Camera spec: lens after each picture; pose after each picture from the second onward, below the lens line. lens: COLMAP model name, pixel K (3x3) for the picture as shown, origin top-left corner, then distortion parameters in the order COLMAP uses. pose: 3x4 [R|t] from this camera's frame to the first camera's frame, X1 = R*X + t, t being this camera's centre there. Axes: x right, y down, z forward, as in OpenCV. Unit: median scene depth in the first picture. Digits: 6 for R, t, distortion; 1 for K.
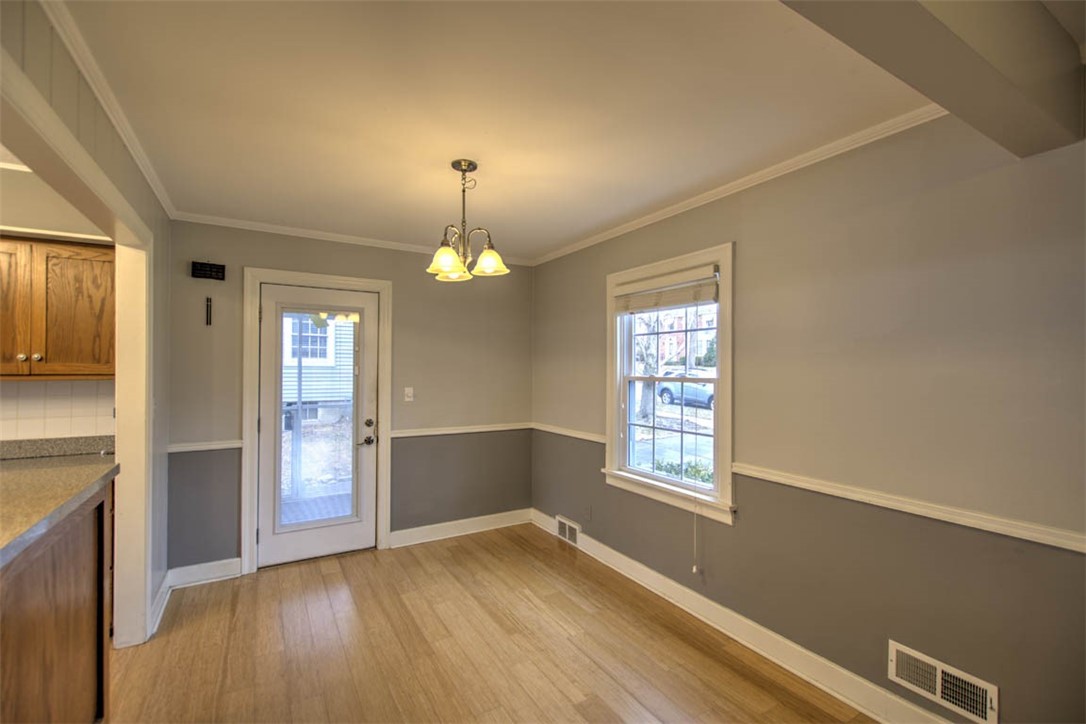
lens RADIAL K [[479.1, 0, 538.6], [0, 479.1, 365.8], [0, 0, 1]] dist [0.001472, -0.002471]
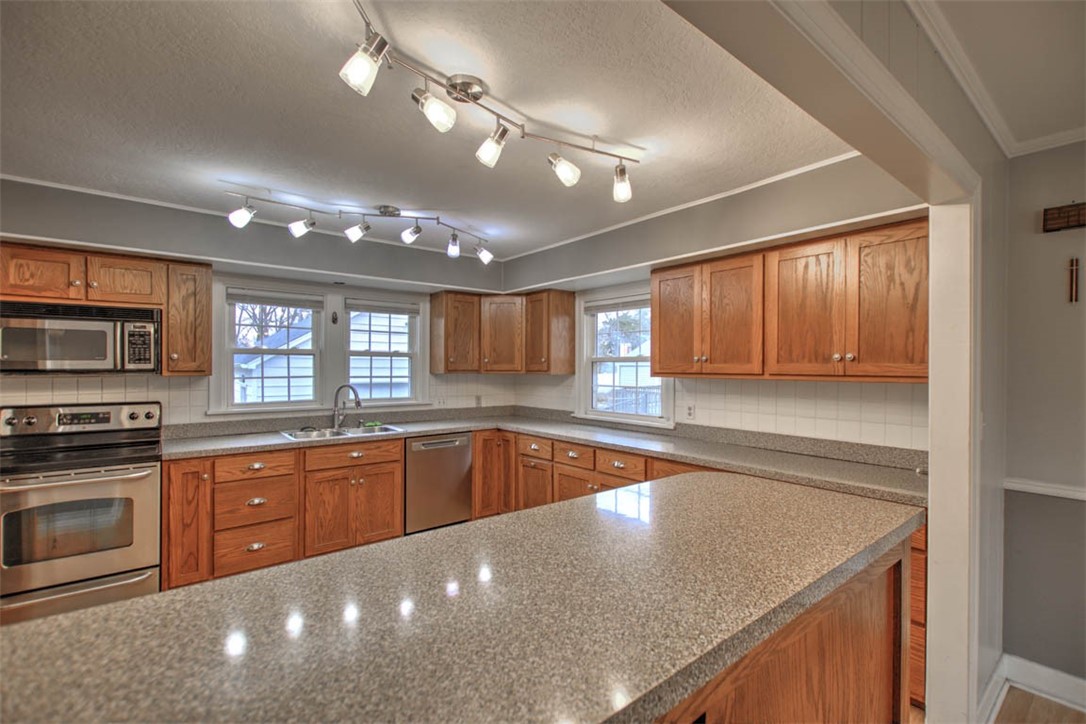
lens RADIAL K [[479.1, 0, 536.1], [0, 479.1, 369.0], [0, 0, 1]] dist [0.001472, -0.002471]
pose [[0.138416, -0.000225, -0.990374, -0.192895], [-0.001302, 0.999999, -0.000409, 0.006493], [0.990373, 0.001346, 0.138416, 0.247223]]
